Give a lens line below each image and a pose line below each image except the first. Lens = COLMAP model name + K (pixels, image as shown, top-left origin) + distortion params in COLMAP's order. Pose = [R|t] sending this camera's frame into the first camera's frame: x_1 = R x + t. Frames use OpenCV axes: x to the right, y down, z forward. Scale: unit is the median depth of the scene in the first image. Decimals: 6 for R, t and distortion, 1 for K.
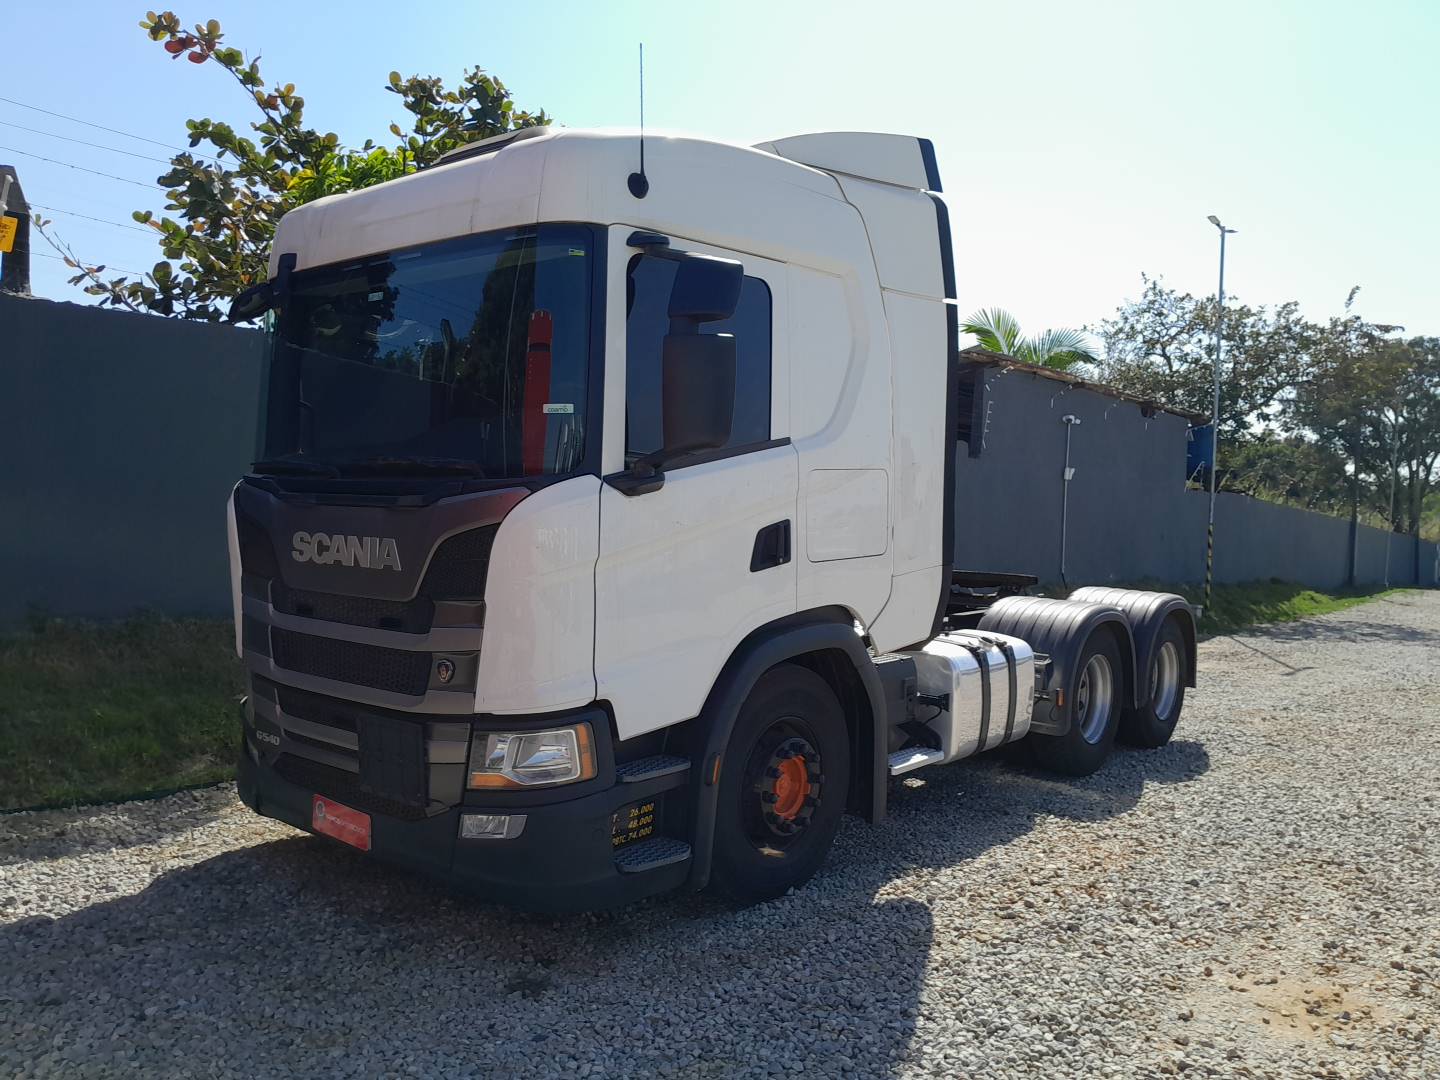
lens RADIAL K [[1108.8, 0, 728.6], [0, 1108.8, 534.1], [0, 0, 1]] dist [0.000577, -0.001172]
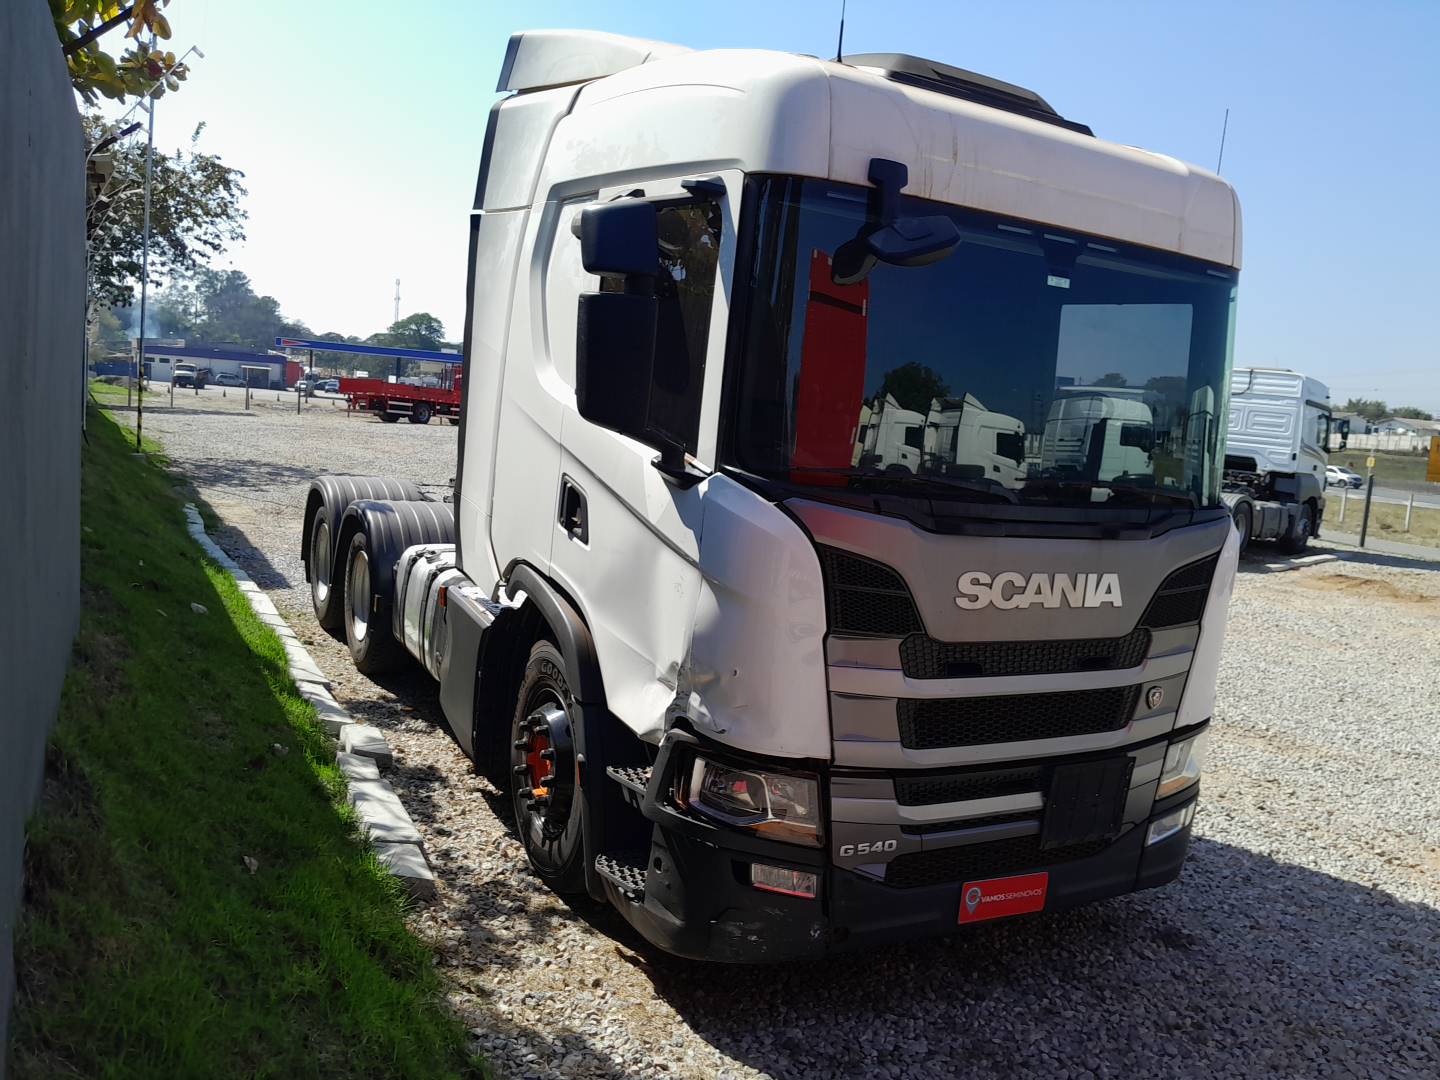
lens RADIAL K [[1075.3, 0, 720.0], [0, 1075.3, 540.0], [0, 0, 1]] dist [0.010547, -0.001147]
pose [[0.393093, -0.114545, 0.912336, -1.250835], [-0.058656, 0.987066, 0.149200, -0.138175], [-0.917626, -0.112164, 0.381289, 0.965935]]
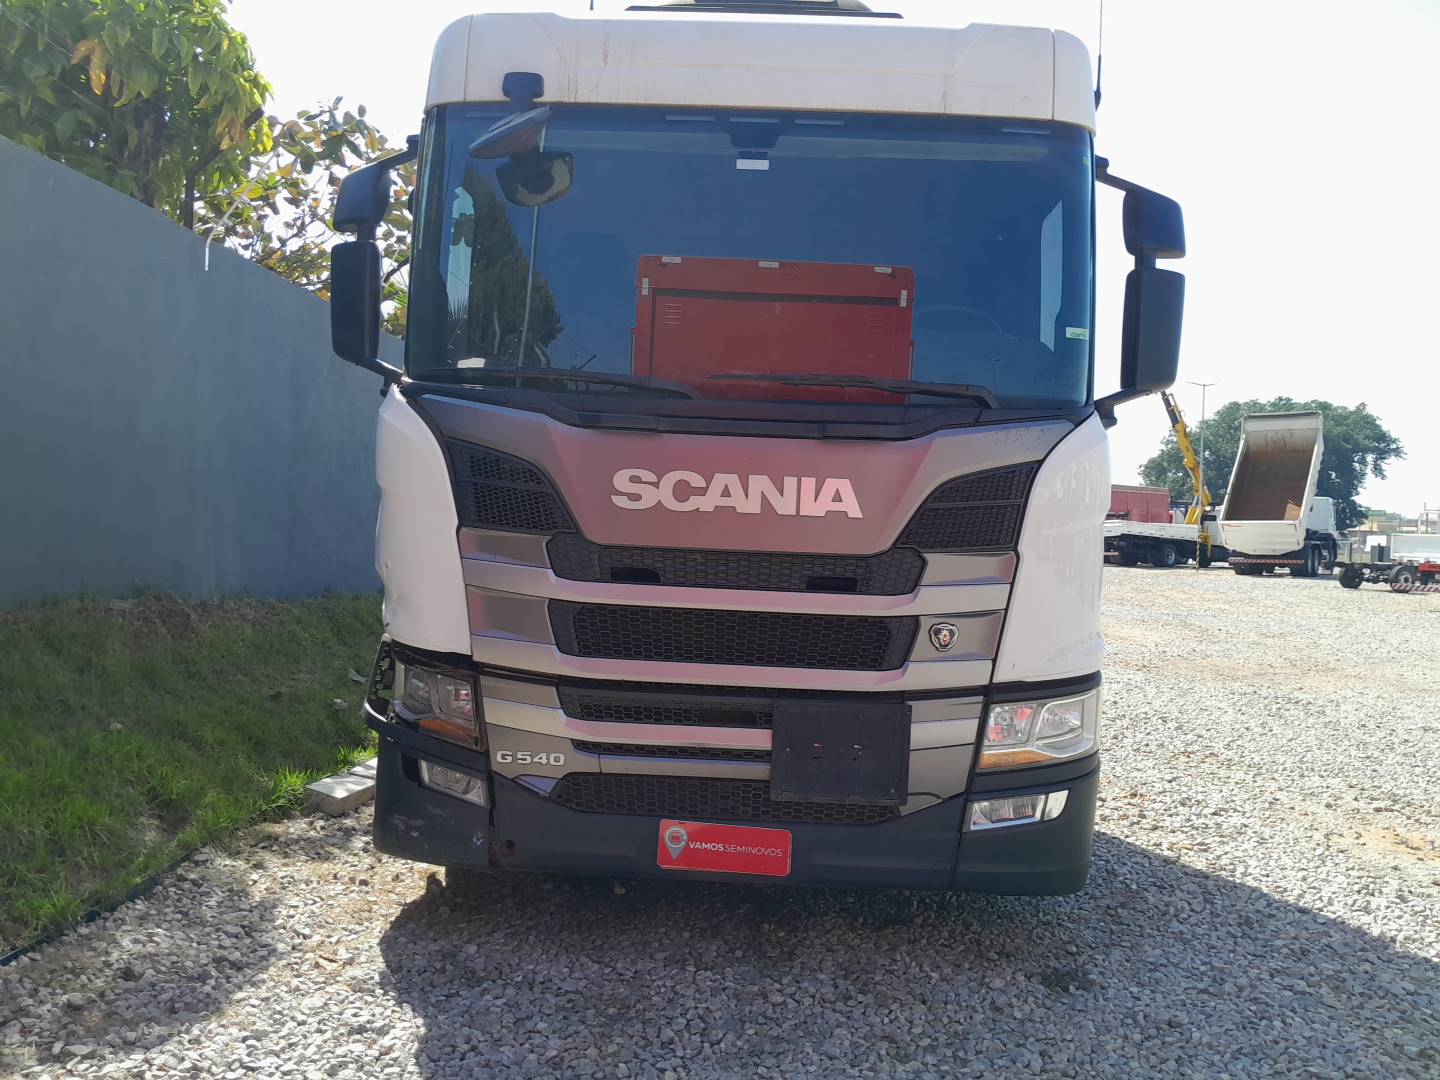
lens RADIAL K [[1108.8, 0, 728.6], [0, 1108.8, 534.1], [0, 0, 1]] dist [0.000577, -0.001172]
pose [[0.792321, -0.023320, 0.609659, -0.860315], [-0.001366, 0.999199, 0.039996, 0.012734], [-0.610103, -0.032523, 0.791654, 0.418079]]
